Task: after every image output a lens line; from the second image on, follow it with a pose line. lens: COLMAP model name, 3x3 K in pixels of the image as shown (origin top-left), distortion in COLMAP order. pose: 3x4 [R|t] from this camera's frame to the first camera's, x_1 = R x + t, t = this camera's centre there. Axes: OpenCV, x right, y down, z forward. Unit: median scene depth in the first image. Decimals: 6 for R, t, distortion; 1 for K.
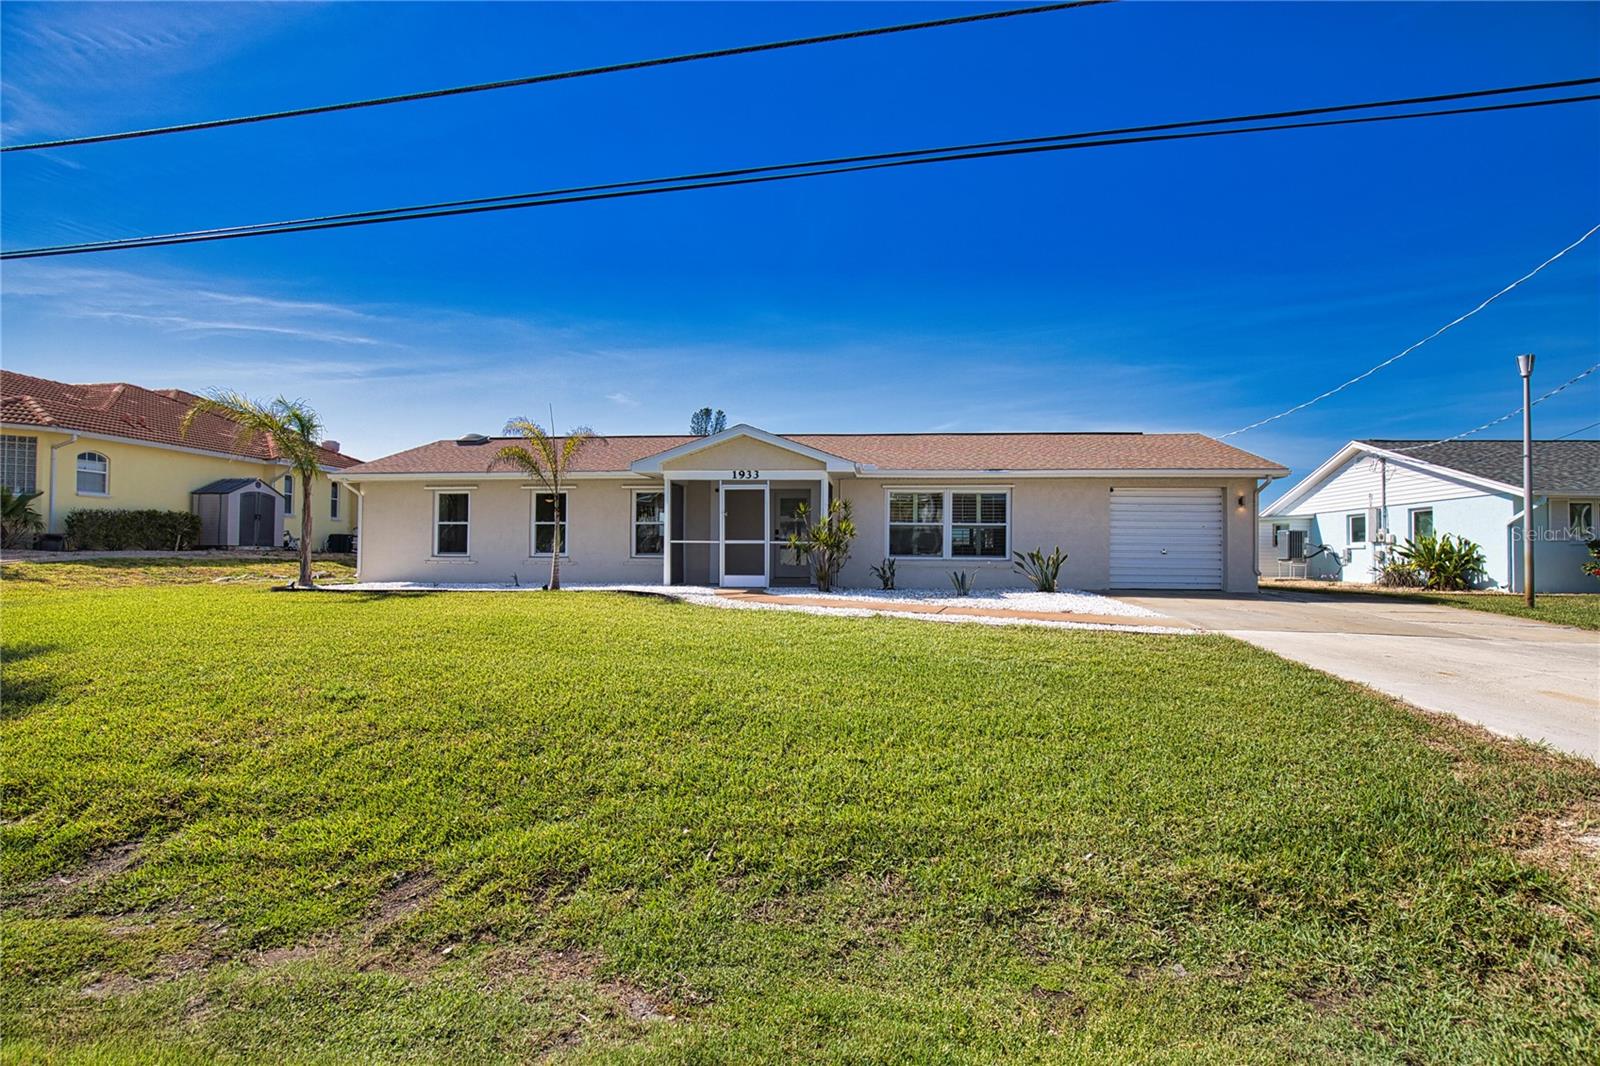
lens RADIAL K [[731.5, 0, 809.5], [0, 731.5, 542.2], [0, 0, 1]] dist [-0.037522, 0.008011]
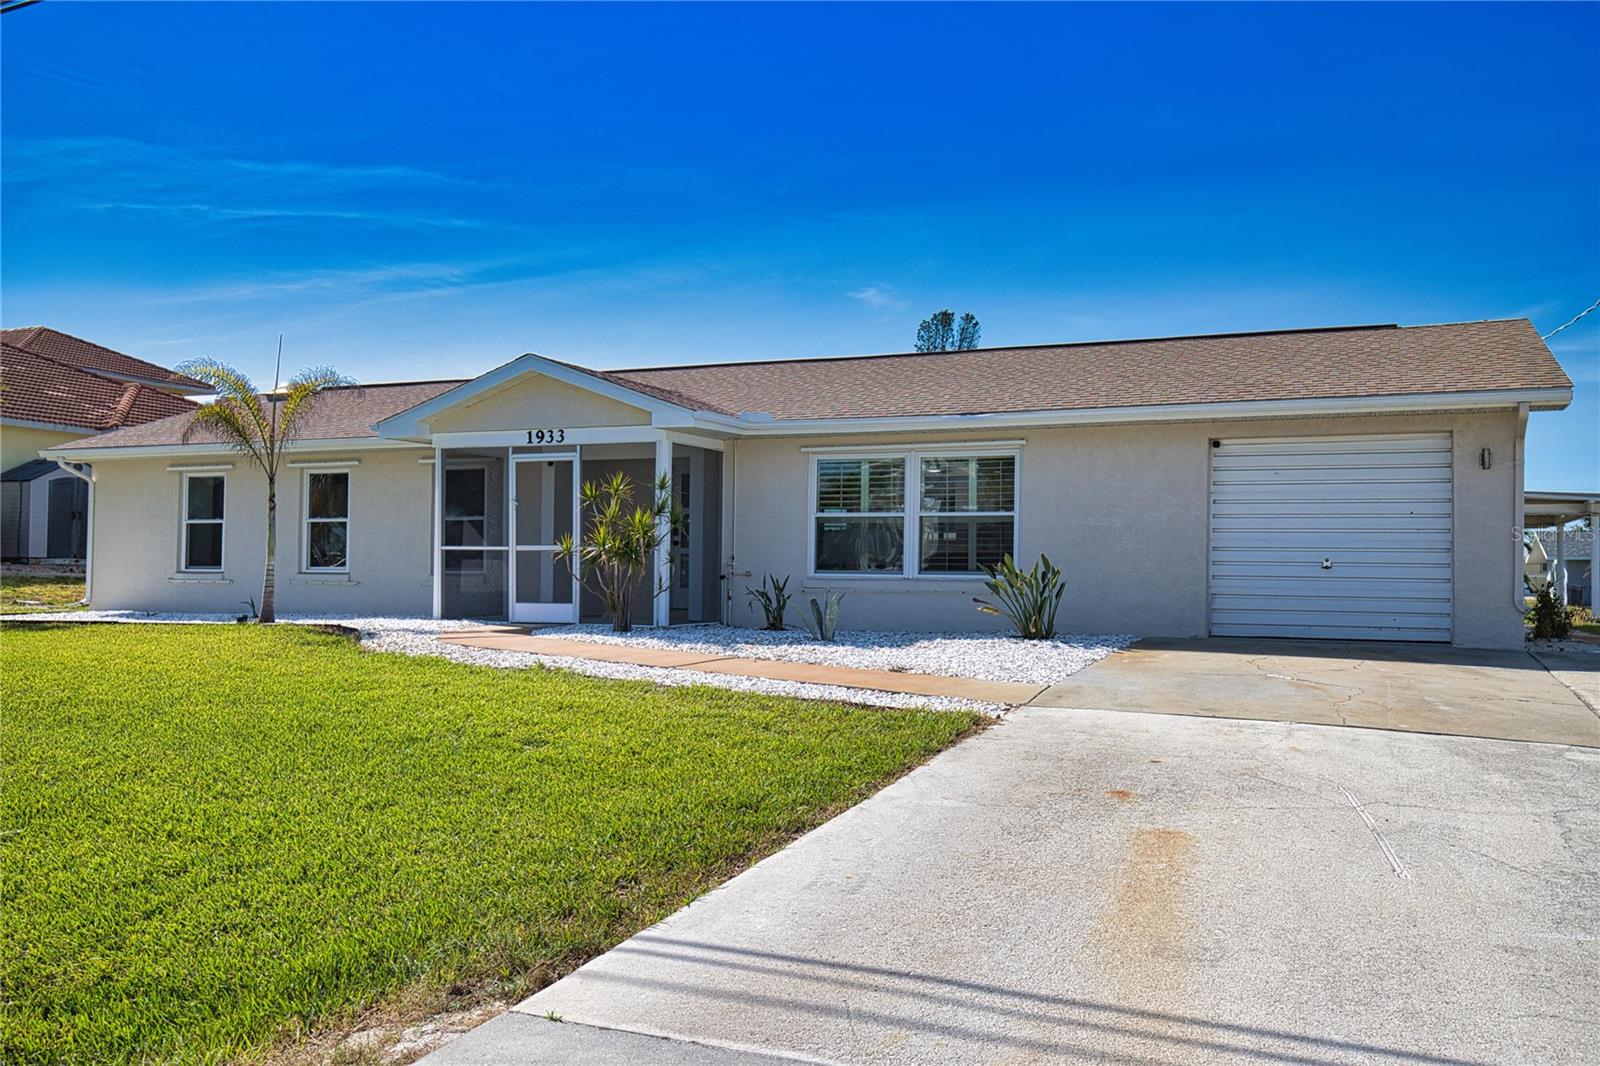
lens RADIAL K [[1350.4, 0, 800.0], [0, 1350.4, 533.0], [0, 0, 1]] dist [0.008246, 0.008953]
pose [[0.952055, -0.008182, -0.305818, 0.427150], [0.004744, 0.999917, -0.011986, 0.001336], [0.305891, 0.009961, 0.952015, 0.003102]]
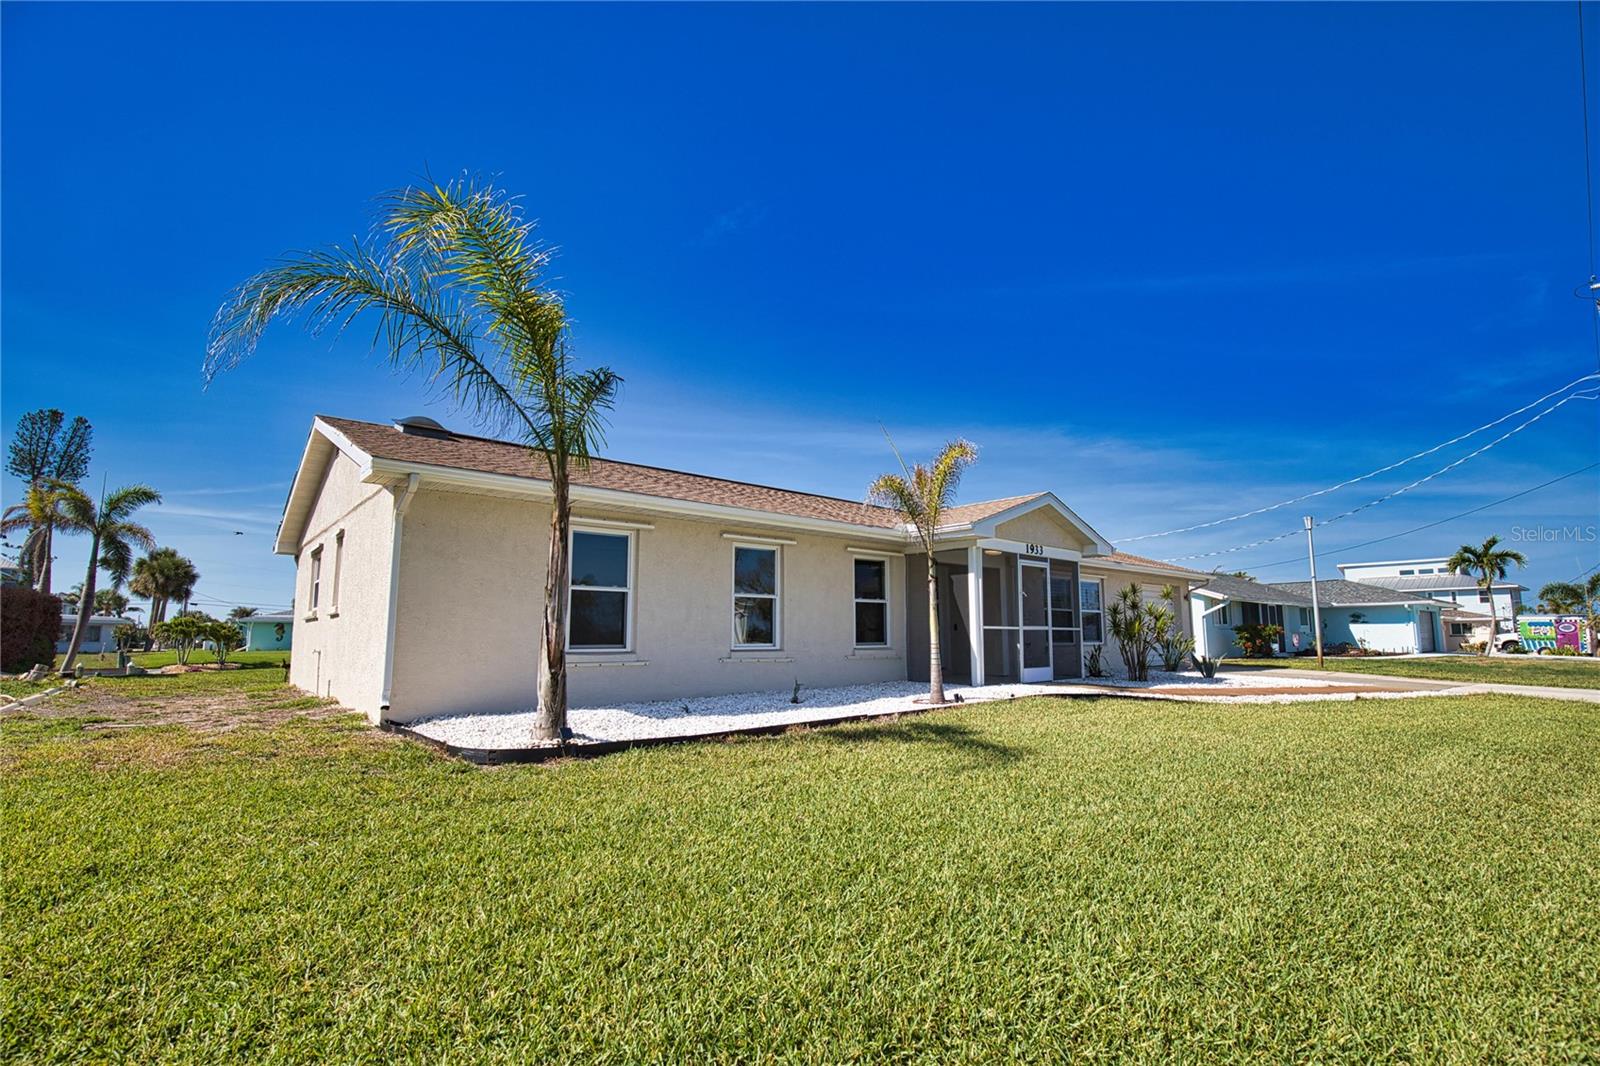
lens RADIAL K [[731.5, 0, 809.5], [0, 731.5, 542.2], [0, 0, 1]] dist [-0.037522, 0.008011]
pose [[0.682114, 0.089068, 0.725801, -0.843403], [-0.008501, 0.993453, -0.113924, -0.000795], [-0.731197, 0.071539, 0.678405, 0.574680]]
